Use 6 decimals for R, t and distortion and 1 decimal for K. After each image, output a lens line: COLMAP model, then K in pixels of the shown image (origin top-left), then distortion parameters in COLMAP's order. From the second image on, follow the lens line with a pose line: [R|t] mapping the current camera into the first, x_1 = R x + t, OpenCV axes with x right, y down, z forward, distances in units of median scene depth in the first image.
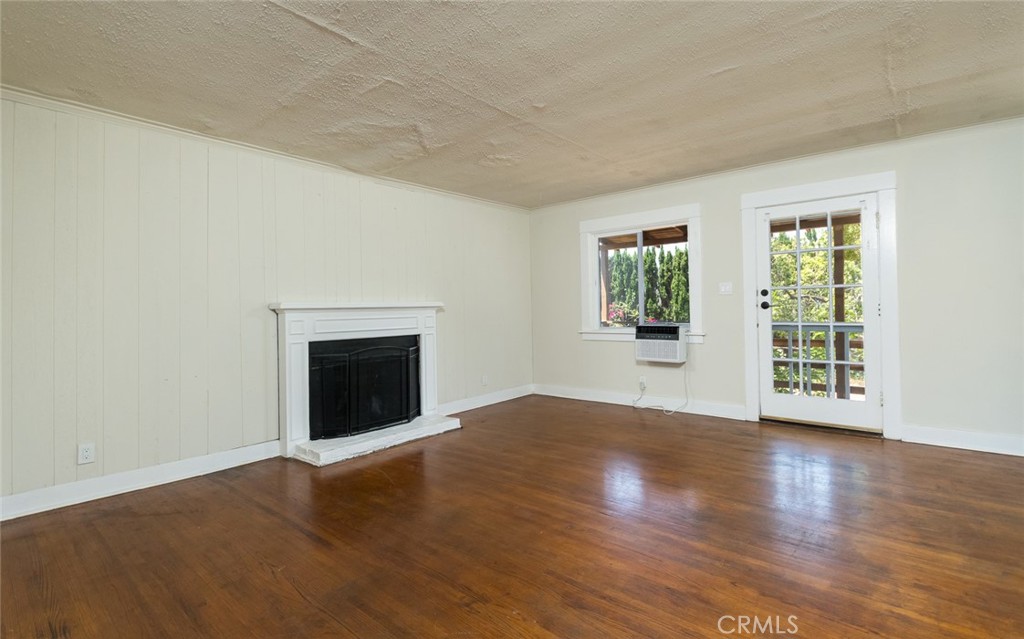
lens RADIAL K [[468.7, 0, 512.0], [0, 468.7, 319.5], [0, 0, 1]] dist [0.001080, 0.000280]
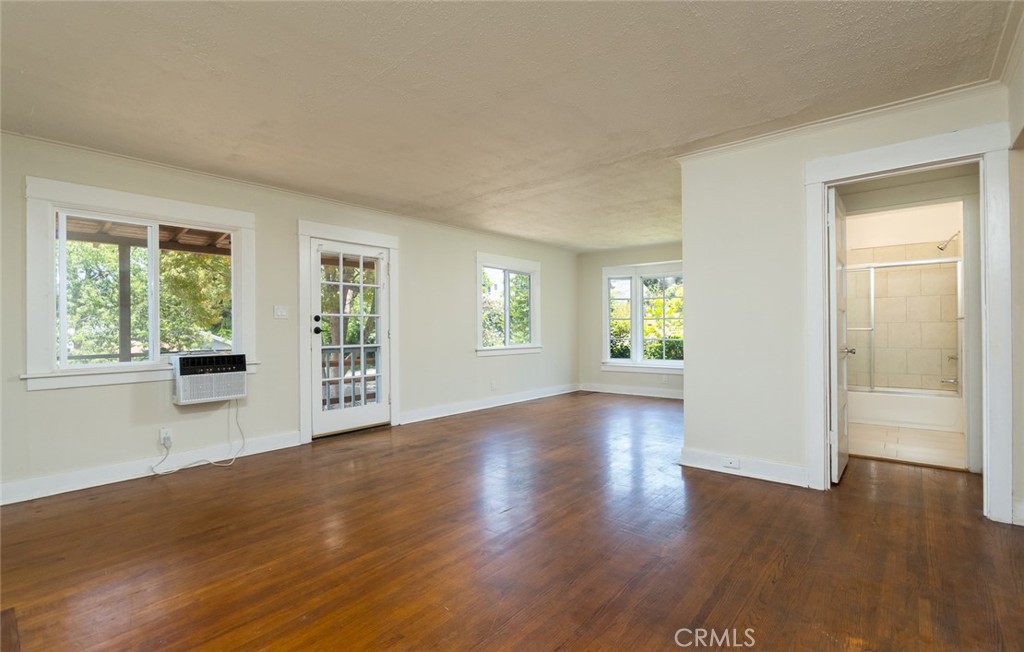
lens RADIAL K [[469.6, 0, 516.7], [0, 469.6, 329.6], [0, 0, 1]] dist [-0.000406, -0.000096]
pose [[-0.026523, 0.017939, 0.999487, -0.523356], [0.031073, 0.999371, -0.017112, 0.000345], [-0.999165, 0.030604, -0.027064, 0.555634]]
